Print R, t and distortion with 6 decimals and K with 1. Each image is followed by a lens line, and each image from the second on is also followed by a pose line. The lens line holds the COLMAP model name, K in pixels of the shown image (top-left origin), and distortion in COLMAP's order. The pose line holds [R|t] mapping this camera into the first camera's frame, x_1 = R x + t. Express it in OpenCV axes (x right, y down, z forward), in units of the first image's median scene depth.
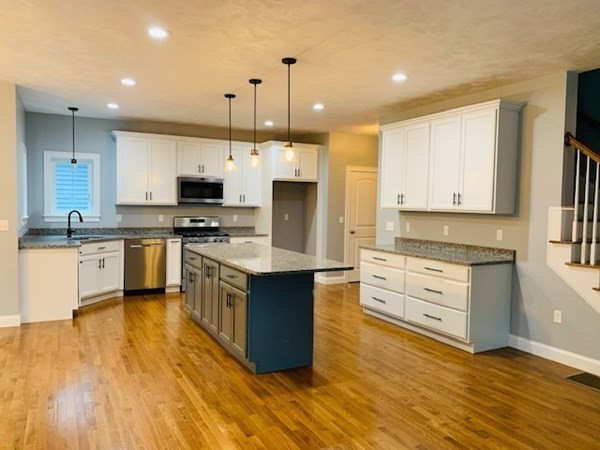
lens RADIAL K [[451.3, 0, 302.0], [0, 451.3, 222.8], [0, 0, 1]] dist [0.046858, -0.049705]
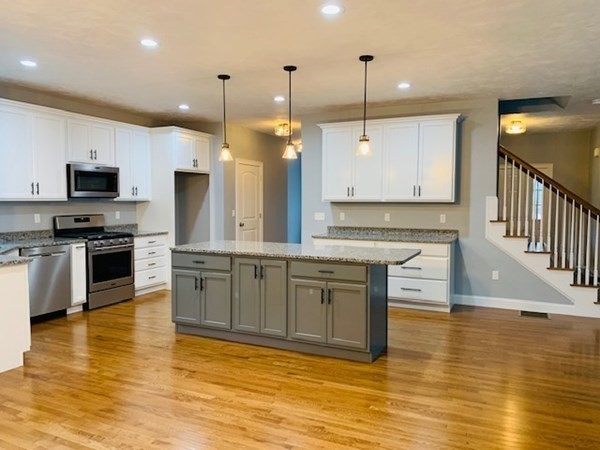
lens RADIAL K [[451.3, 0, 297.6], [0, 451.3, 224.6], [0, 0, 1]] dist [0.046858, -0.049705]
pose [[0.802417, -0.048990, 0.594750, -0.487227], [0.036731, 0.998790, 0.032715, -0.010397], [-0.595632, -0.004405, 0.803245, 0.162133]]
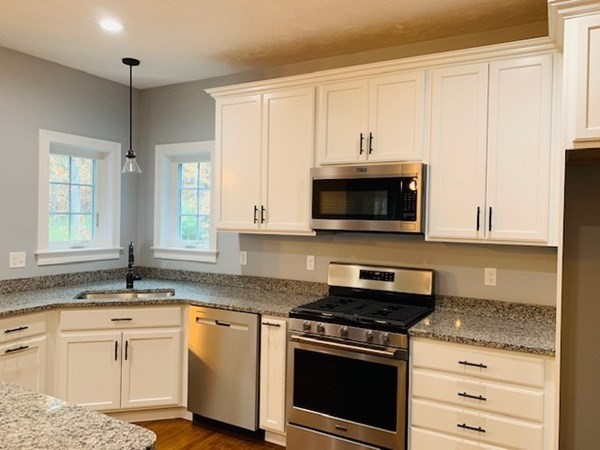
lens RADIAL K [[451.3, 0, 317.0], [0, 451.3, 221.9], [0, 0, 1]] dist [0.046858, -0.049705]
pose [[0.551802, 0.003195, -0.833969, 0.090687], [-0.044254, 0.998696, -0.025455, -0.047399], [0.832800, 0.050953, 0.551224, 0.882817]]
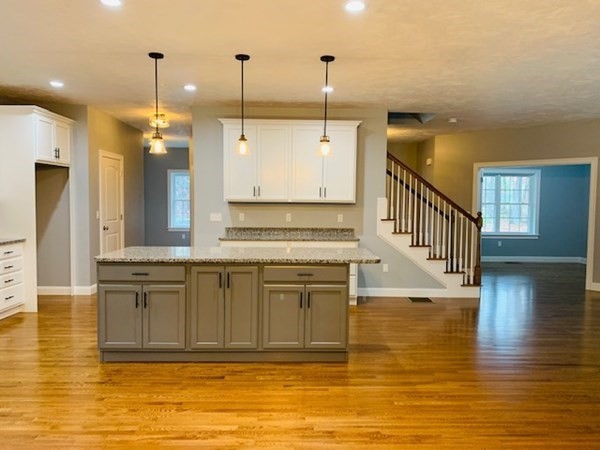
lens RADIAL K [[451.3, 0, 299.0], [0, 451.3, 229.0], [0, 0, 1]] dist [0.046858, -0.049705]
pose [[0.458285, -0.070902, 0.885973, -0.618418], [0.036567, 0.997473, 0.060911, -0.021353], [-0.888053, 0.004483, 0.459720, 0.362630]]
